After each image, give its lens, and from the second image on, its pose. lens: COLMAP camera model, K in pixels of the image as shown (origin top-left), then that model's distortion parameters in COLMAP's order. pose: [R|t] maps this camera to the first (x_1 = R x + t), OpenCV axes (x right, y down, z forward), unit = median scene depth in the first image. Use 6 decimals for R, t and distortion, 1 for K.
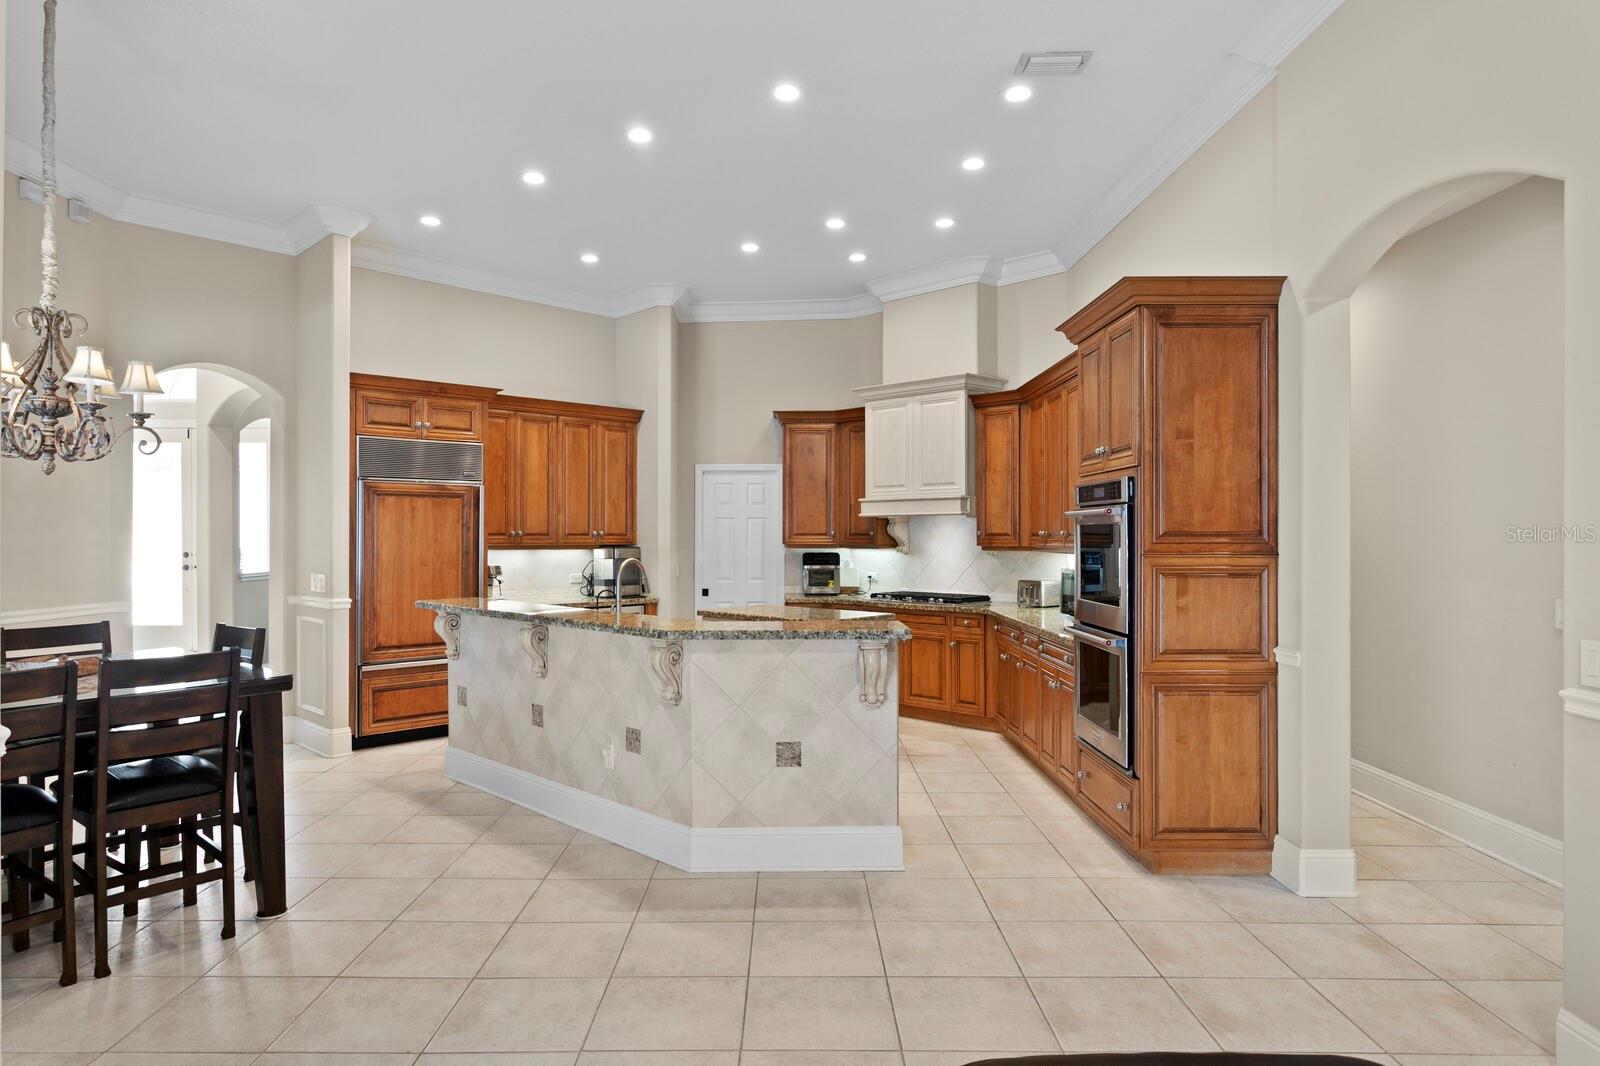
lens RADIAL K [[971.1, 0, 781.3], [0, 971.1, 534.2], [0, 0, 1]] dist [-0.004829, 0.000562]
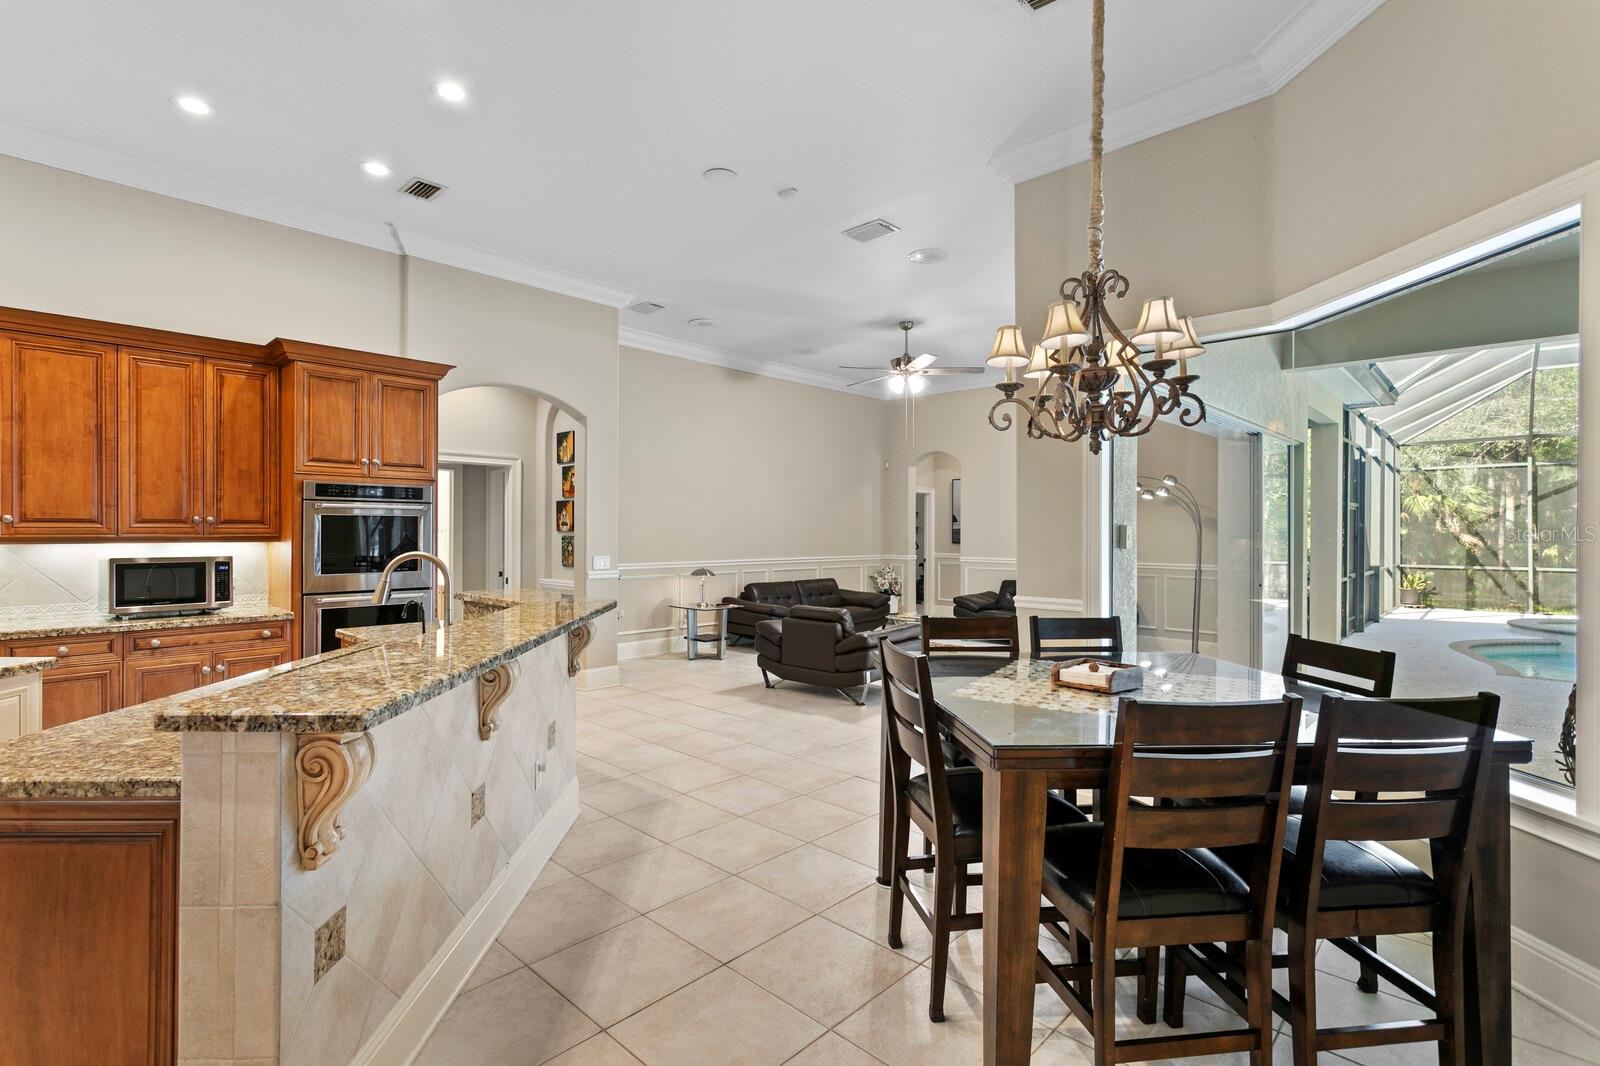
lens RADIAL K [[761.8, 0, 778.4], [0, 761.8, 528.2], [0, 0, 1]] dist [-0.000869, 0.004070]
pose [[-0.721376, 0.000250, 0.692543, -0.555870], [-0.002567, 0.999992, -0.003035, 0.005405], [-0.692539, -0.003967, -0.721370, 0.924119]]
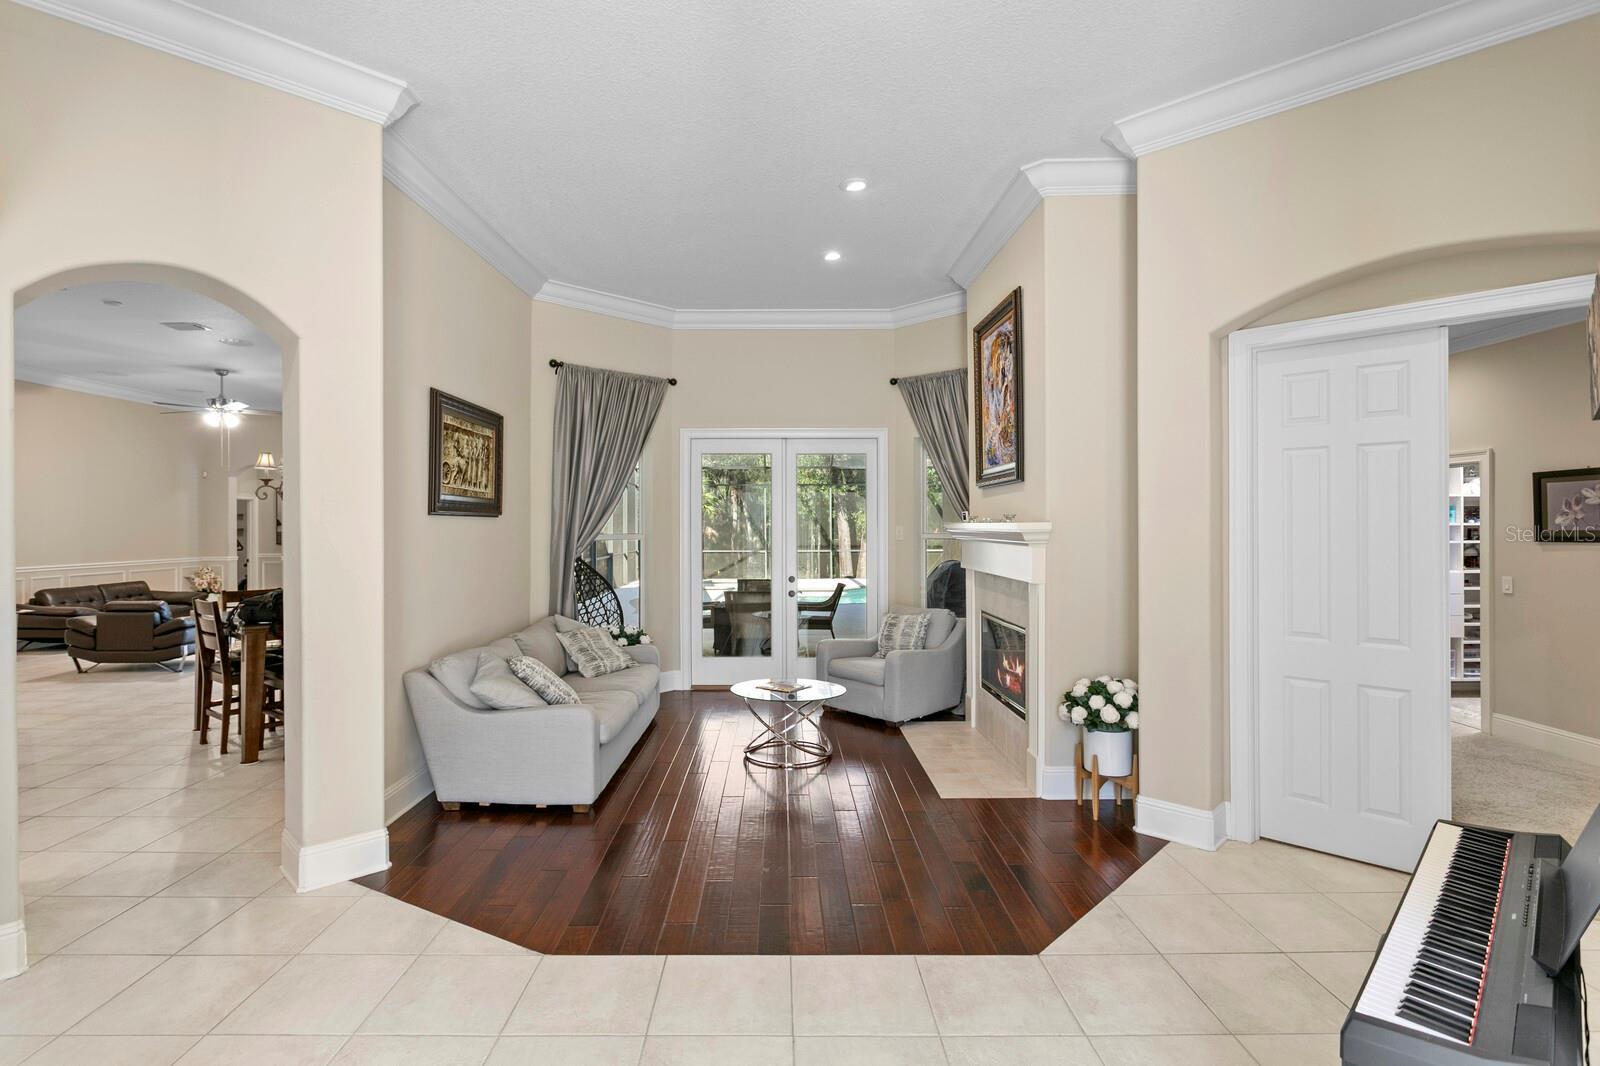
lens RADIAL K [[794.2, 0, 784.2], [0, 794.2, 520.8], [0, 0, 1]] dist [-0.005722, 0.002394]
pose [[-0.999985, 0.004537, -0.002922, -0.950601], [0.004541, 0.999989, -0.001473, -0.019158], [0.002915, -0.001487, -0.999995, 1.453128]]
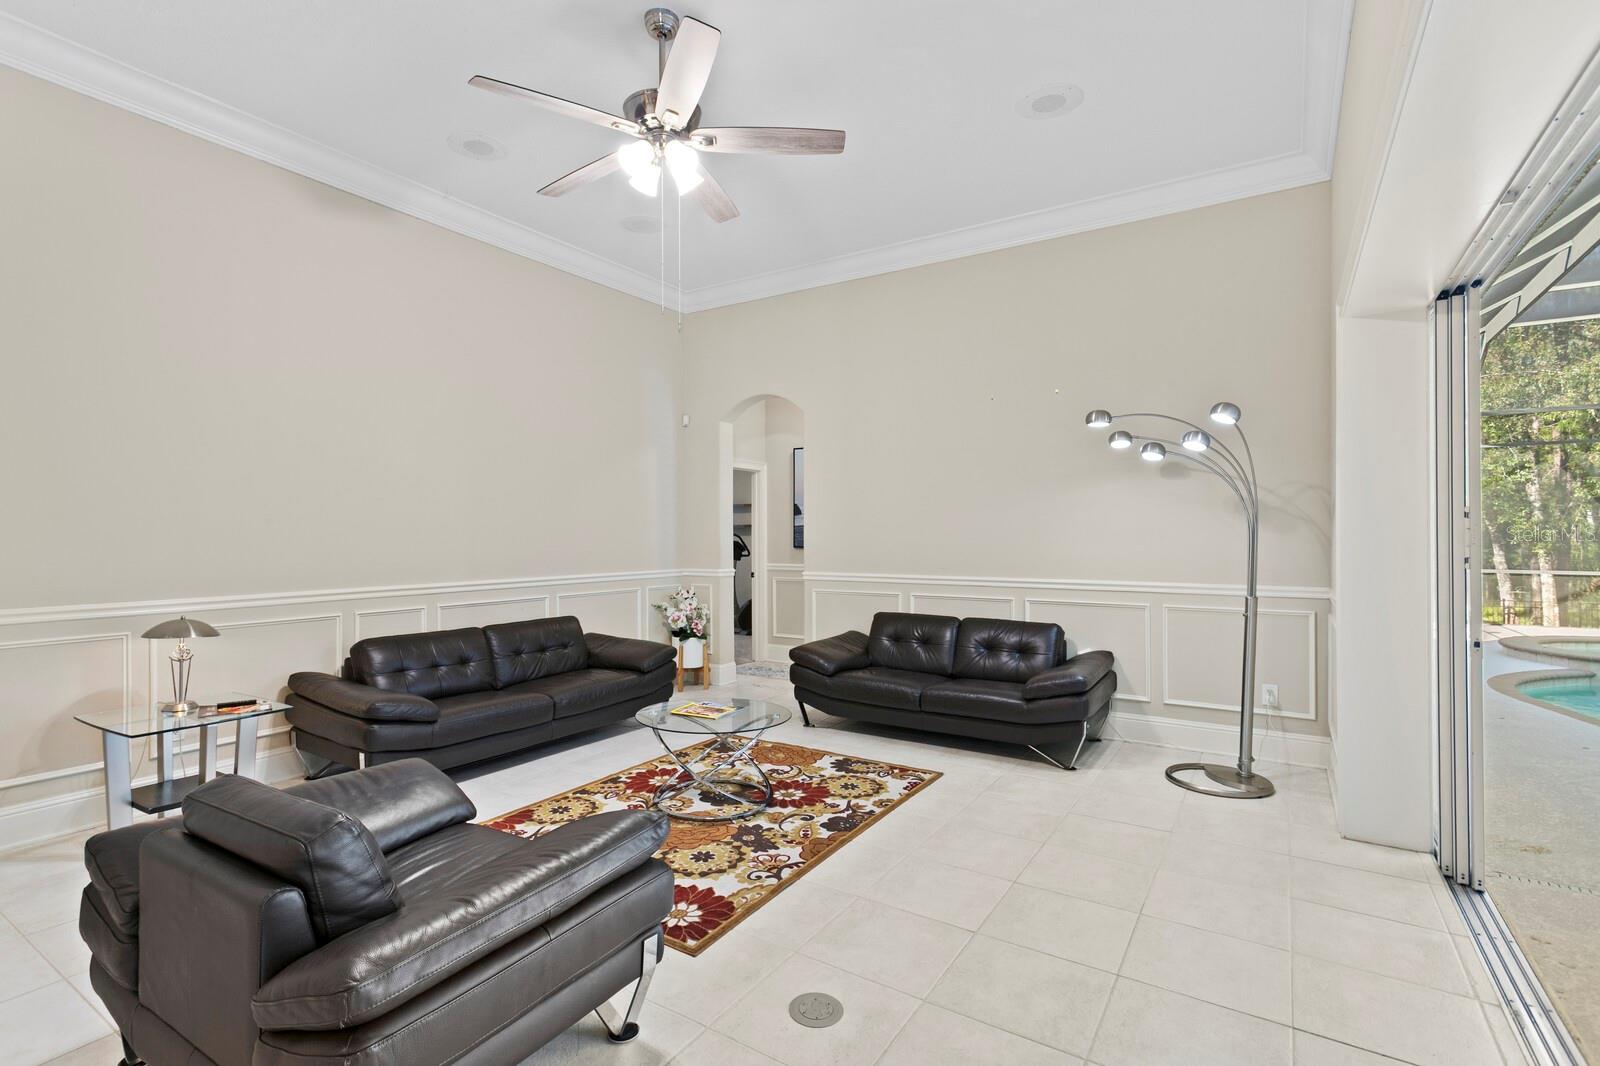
lens RADIAL K [[761.8, 0, 782.6], [0, 761.8, 531.6], [0, 0, 1]] dist [-0.000869, 0.004070]
pose [[-0.840072, 0.005907, 0.542443, -0.215671], [0.004977, 0.999983, -0.003182, 0.013091], [-0.542453, 0.000026, -0.840086, 0.315488]]
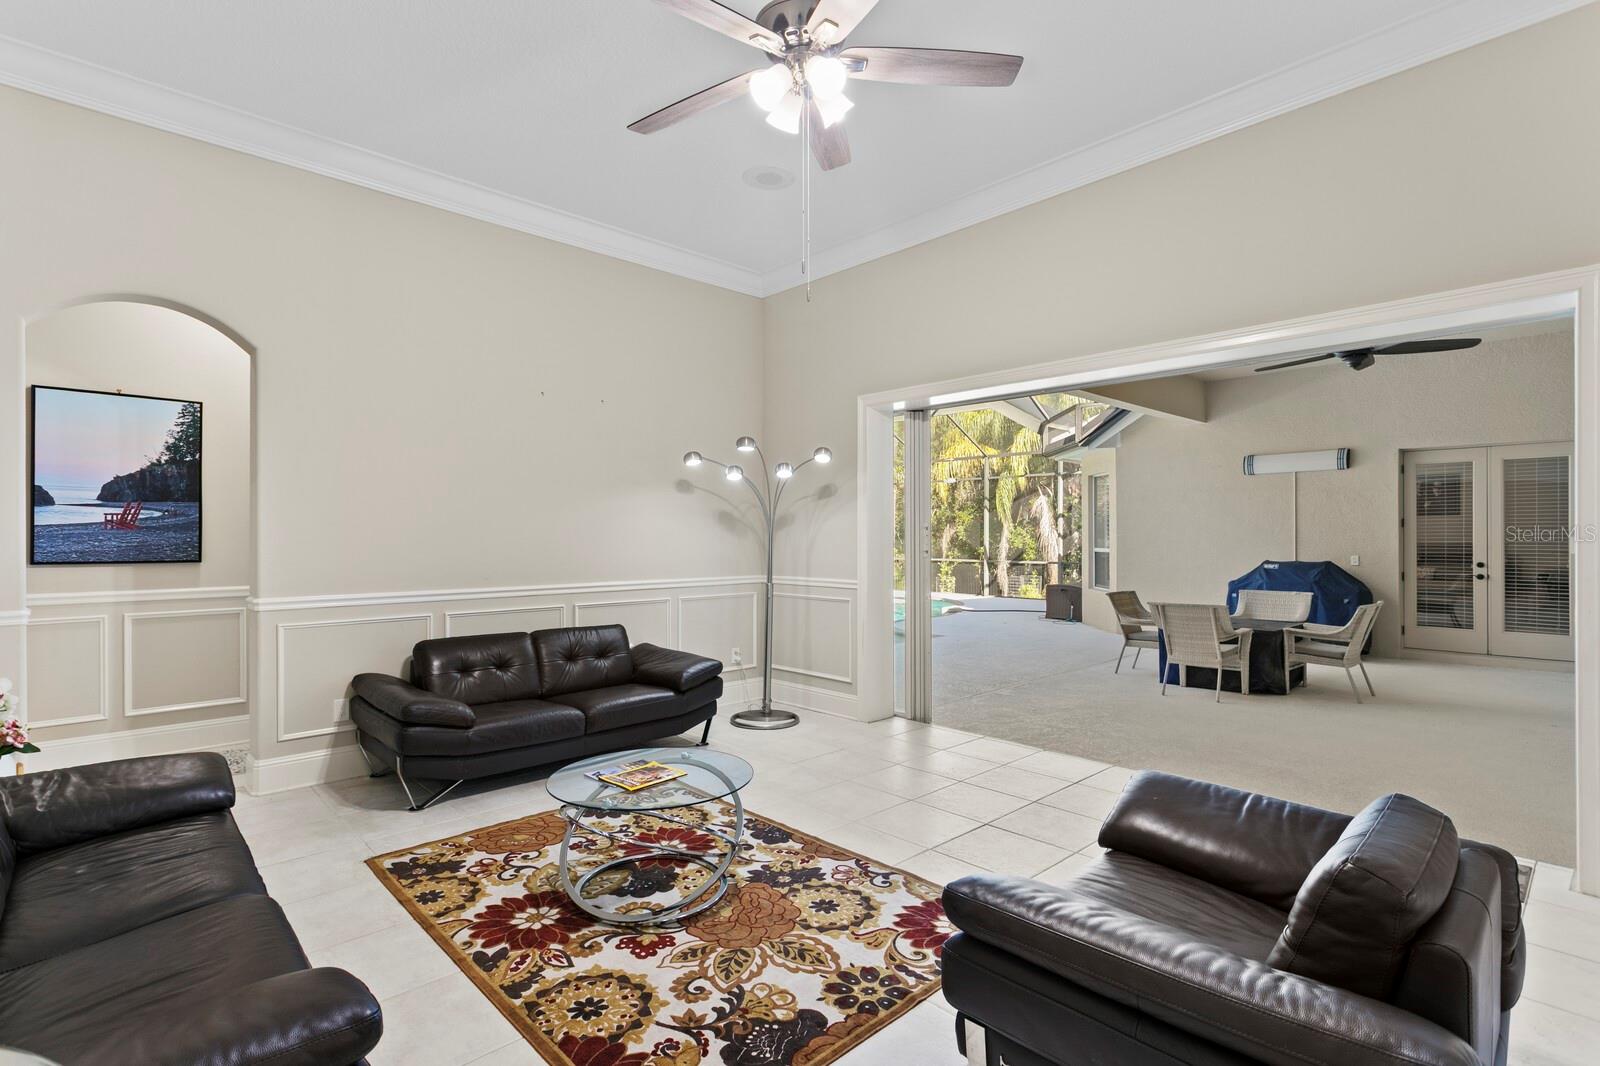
lens RADIAL K [[761.8, 0, 789.5], [0, 761.8, 534.3], [0, 0, 1]] dist [-0.000869, 0.004070]
pose [[-0.725308, 0.001792, -0.688422, 0.383251], [0.002413, 0.999997, 0.000060, 0.010101], [0.688420, -0.001618, -0.725310, 0.233790]]
